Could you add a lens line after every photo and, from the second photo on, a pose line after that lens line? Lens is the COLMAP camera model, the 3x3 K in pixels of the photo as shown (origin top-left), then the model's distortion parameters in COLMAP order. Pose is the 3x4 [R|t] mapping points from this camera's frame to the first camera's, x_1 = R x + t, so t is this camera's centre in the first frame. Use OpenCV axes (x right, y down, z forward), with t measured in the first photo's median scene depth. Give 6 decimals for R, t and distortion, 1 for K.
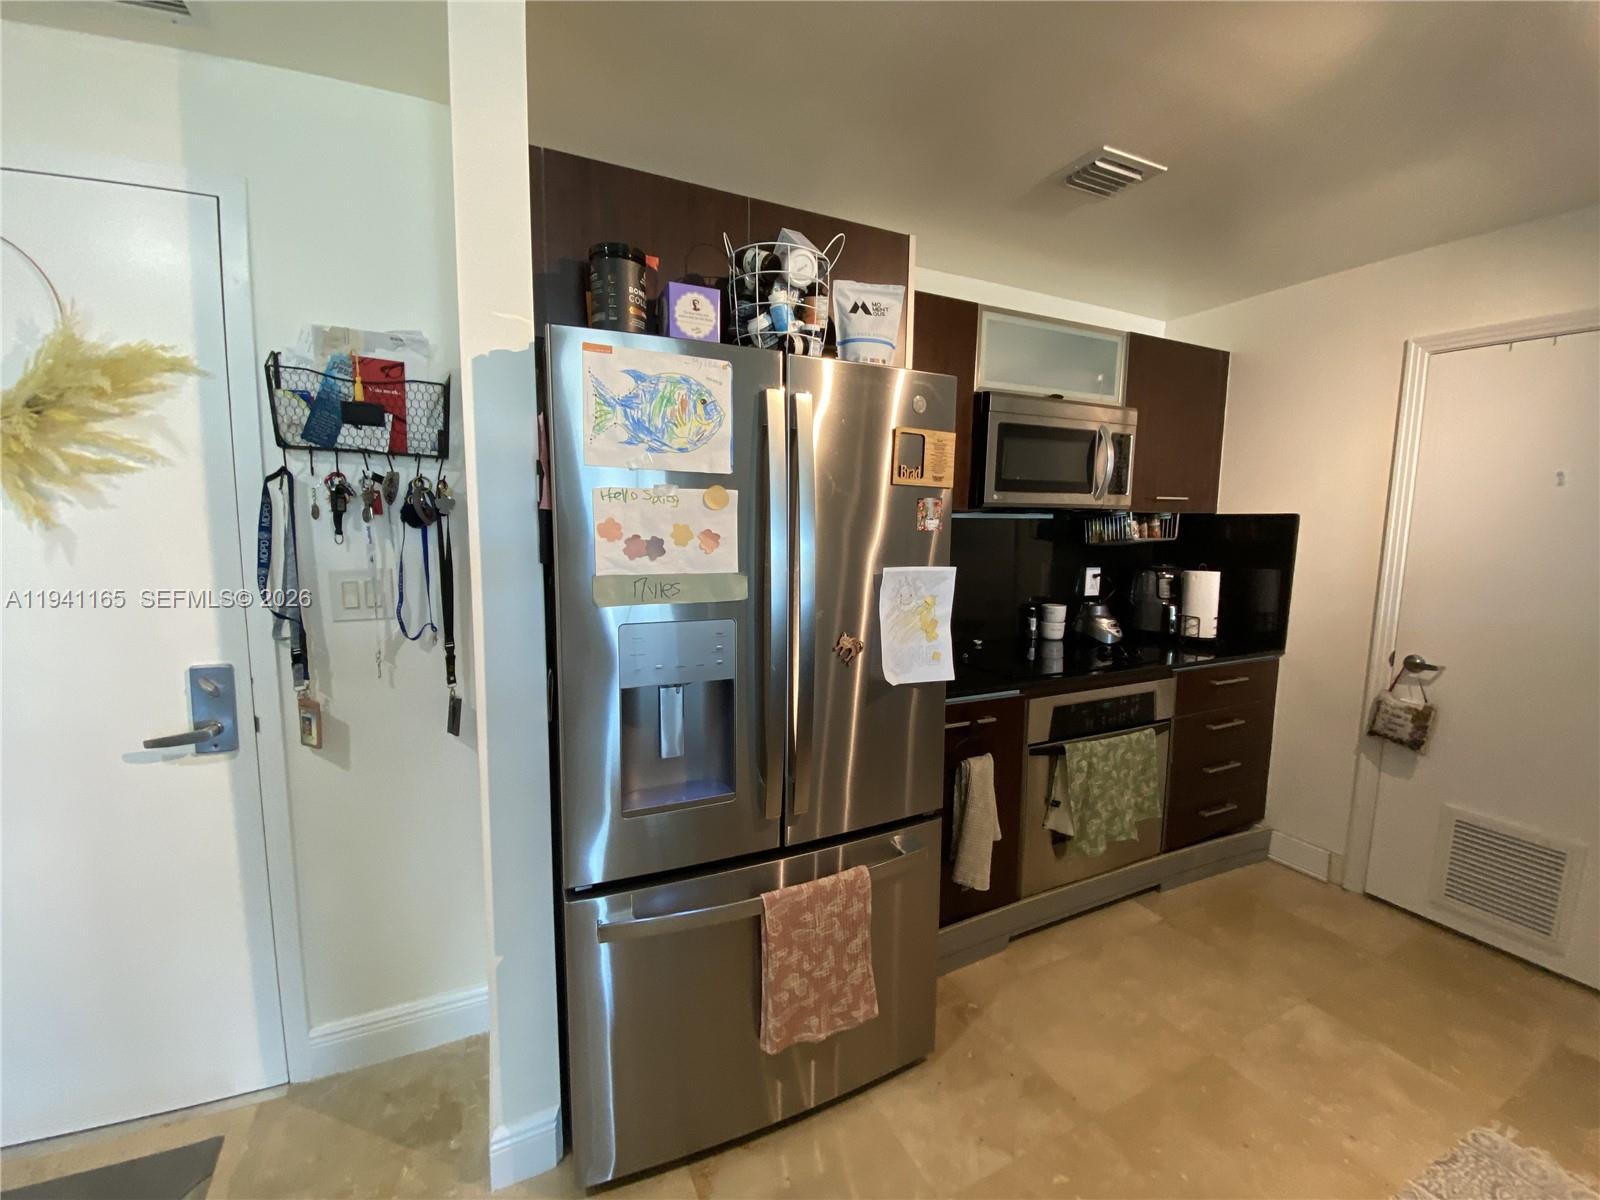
lens RADIAL K [[644.1, 0, 784.3], [0, 644.1, 601.2], [0, 0, 1]] dist [0.004574, -0.011889]
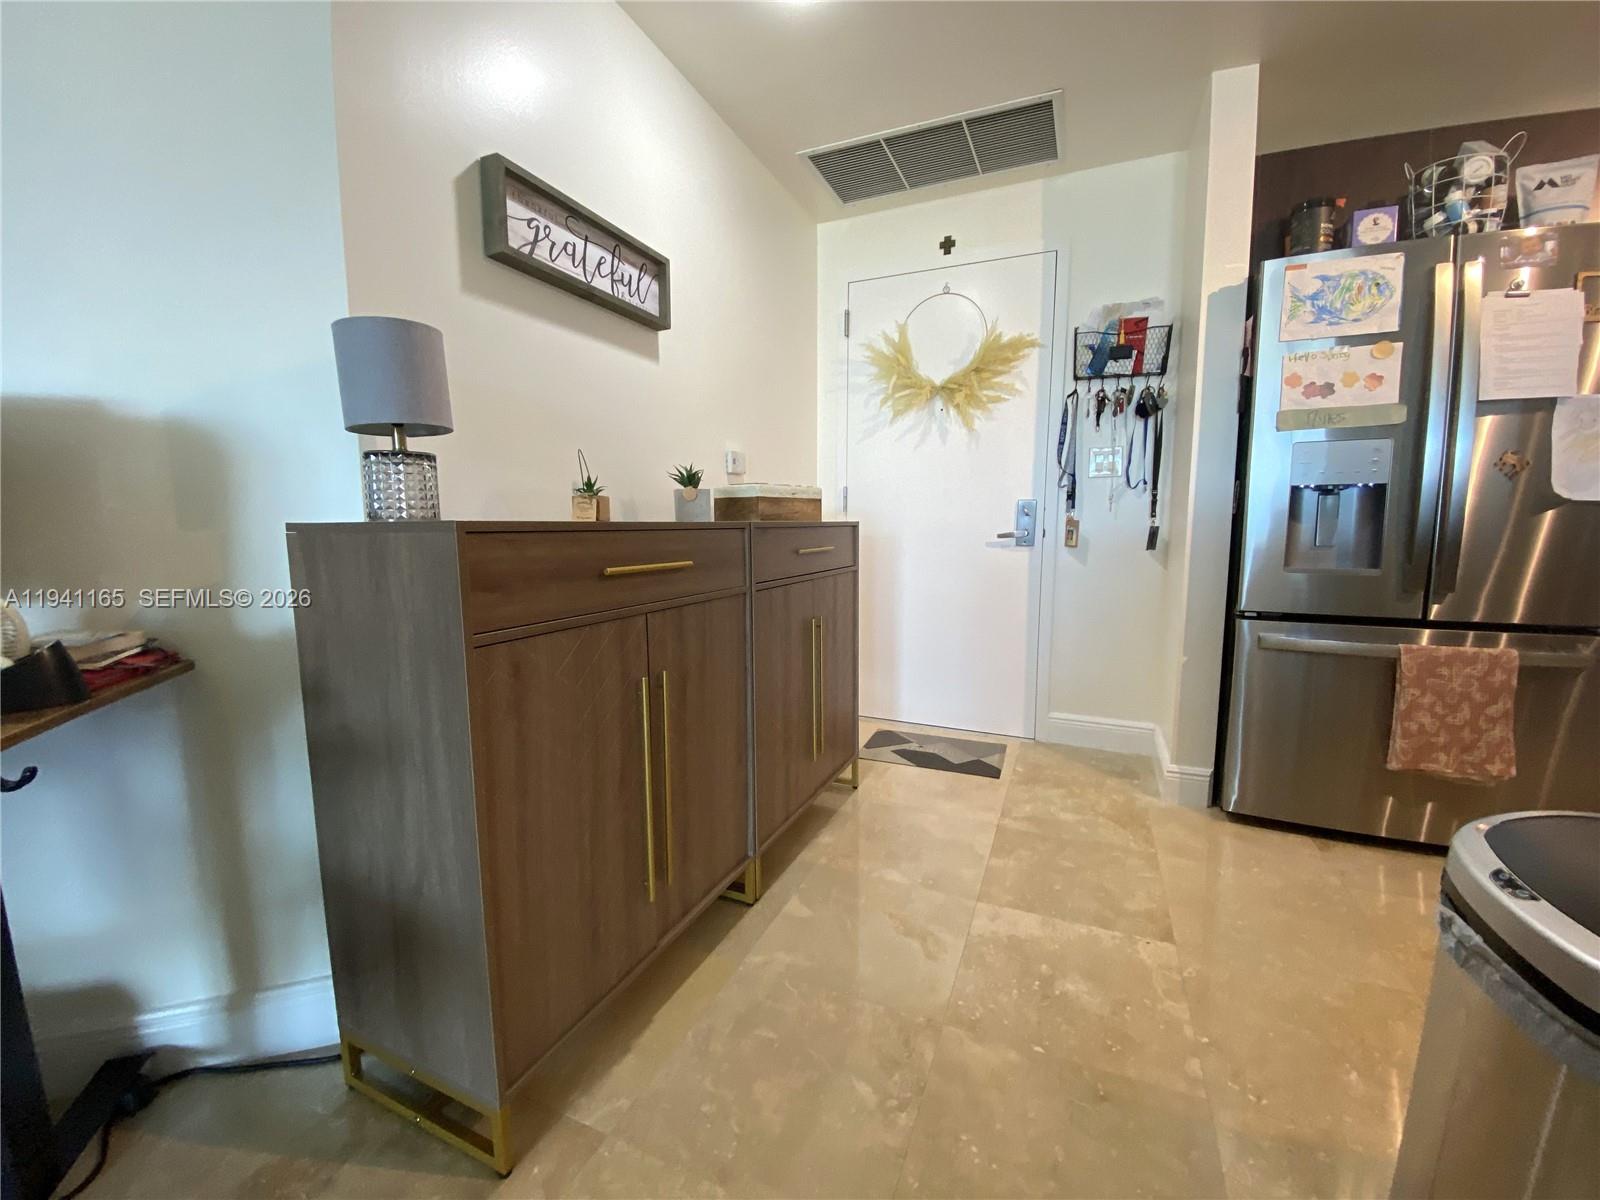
lens RADIAL K [[644.1, 0, 801.7], [0, 644.1, 603.6], [0, 0, 1]] dist [0.004574, -0.011889]
pose [[0.664011, 0.074413, -0.744011, 0.110087], [-0.077274, 0.996537, 0.030704, 0.368465], [0.743719, 0.037105, 0.667462, -0.719896]]
